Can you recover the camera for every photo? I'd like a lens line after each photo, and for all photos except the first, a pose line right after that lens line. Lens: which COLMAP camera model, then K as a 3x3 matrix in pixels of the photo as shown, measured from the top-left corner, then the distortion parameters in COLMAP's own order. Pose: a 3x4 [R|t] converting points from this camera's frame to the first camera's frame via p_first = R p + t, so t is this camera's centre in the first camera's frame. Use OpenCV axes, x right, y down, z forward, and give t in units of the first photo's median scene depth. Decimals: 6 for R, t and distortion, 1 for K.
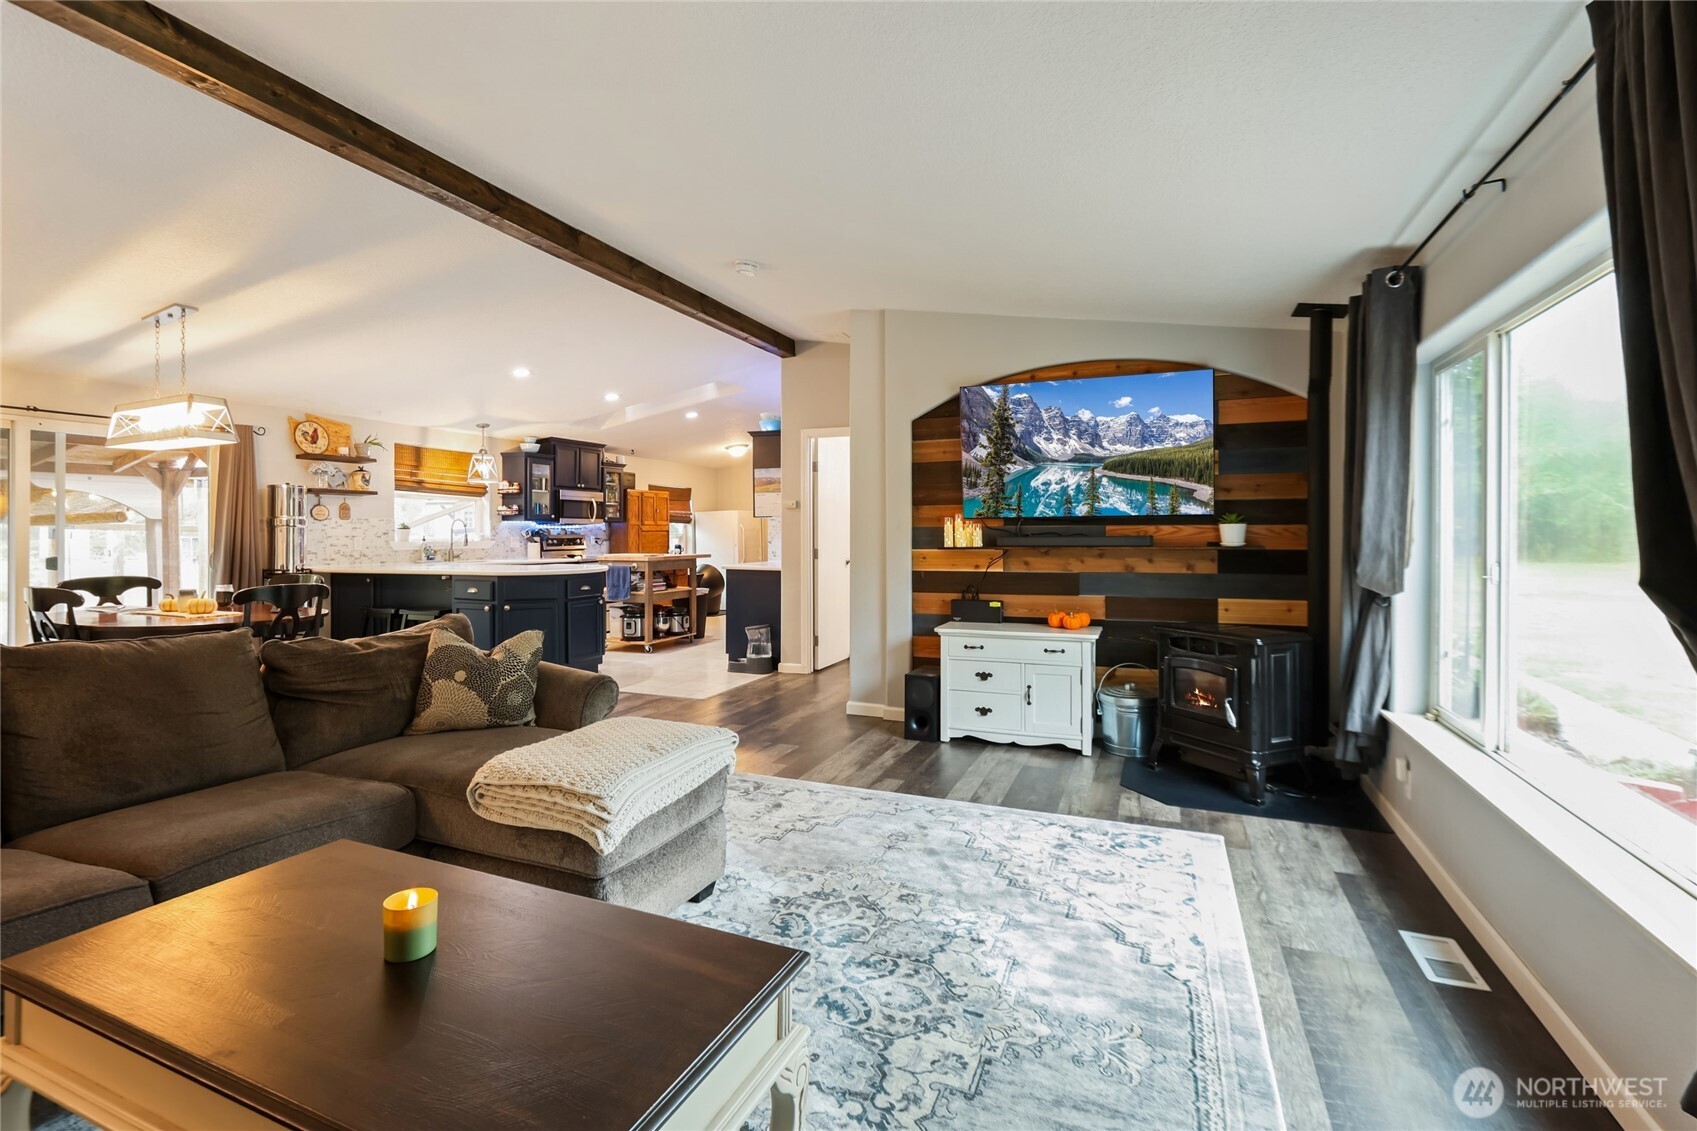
lens RADIAL K [[775.4, 0, 848.5], [0, 775.4, 539.4], [0, 0, 1]] dist [0.000983, 0.000308]
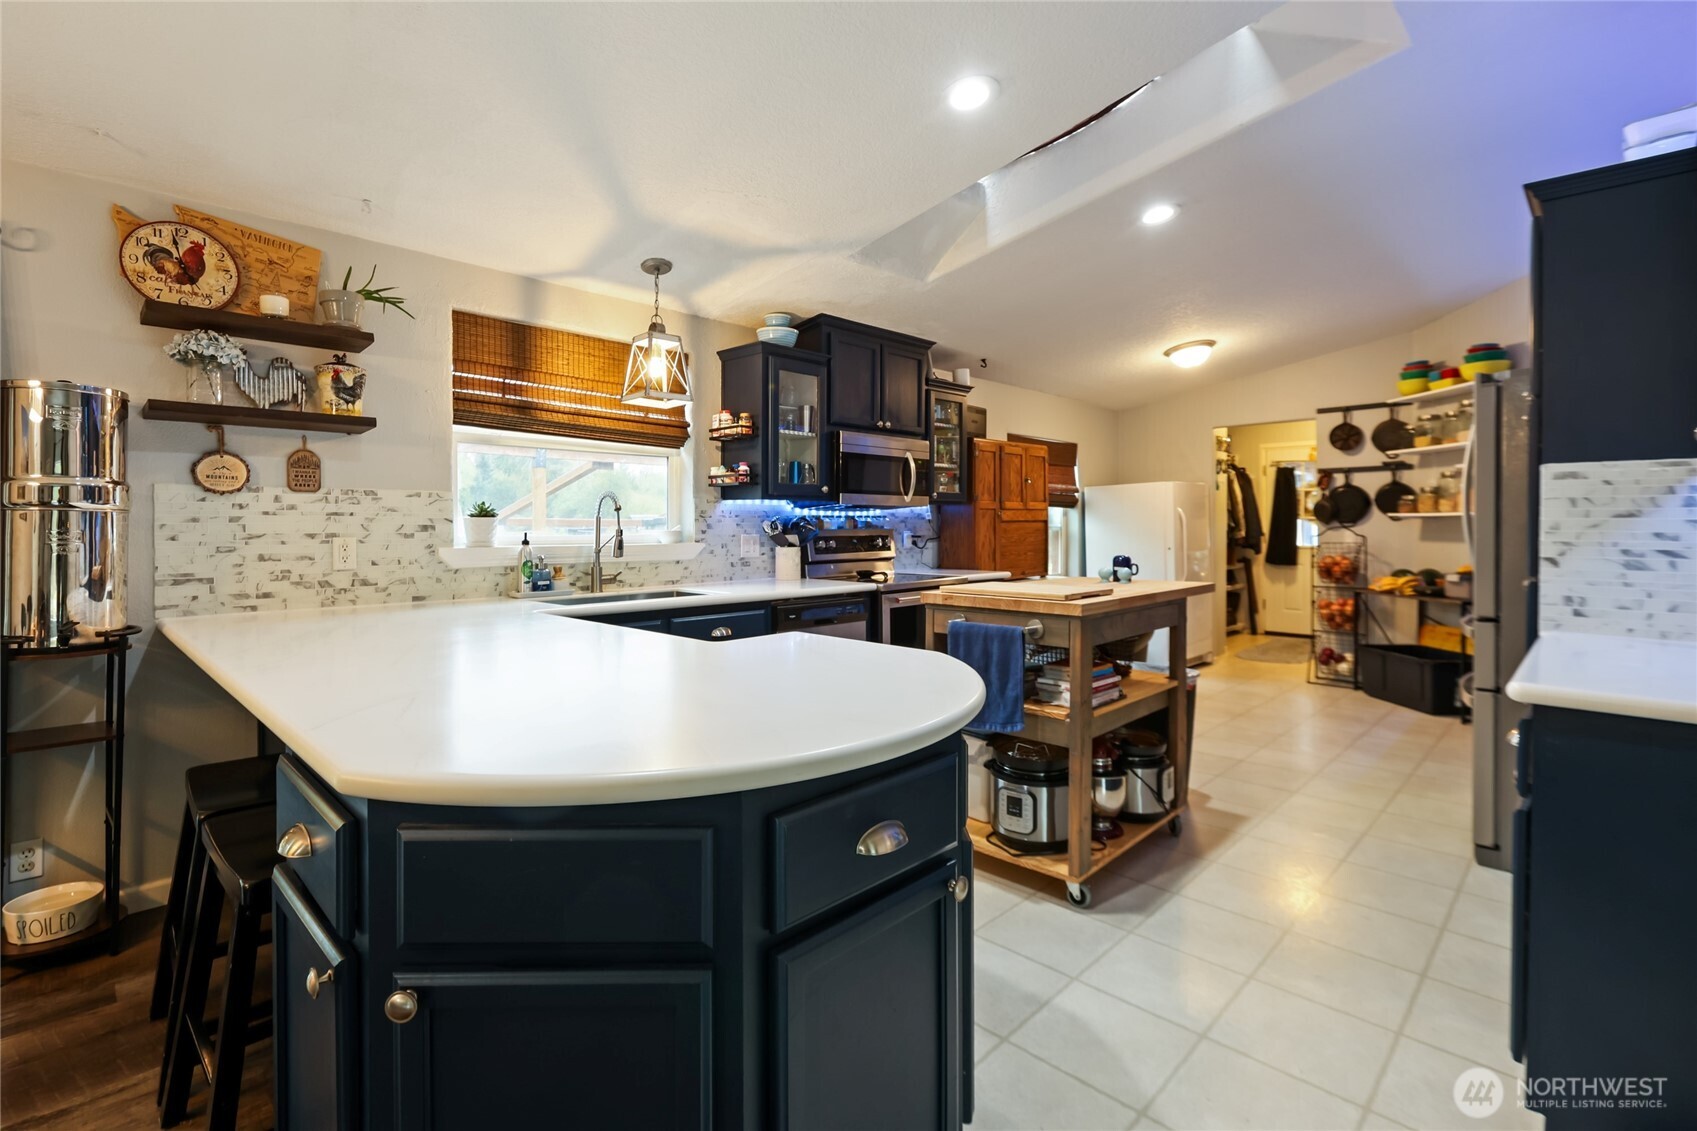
lens RADIAL K [[781.7, 0, 843.9], [0, 781.7, 532.4], [0, 0, 1]] dist [-0.001020, -0.000205]
pose [[0.922903, 0.001677, -0.385028, -0.202902], [-0.001471, 0.999999, 0.000829, -0.004898], [0.385029, -0.000198, 0.922904, 0.606606]]
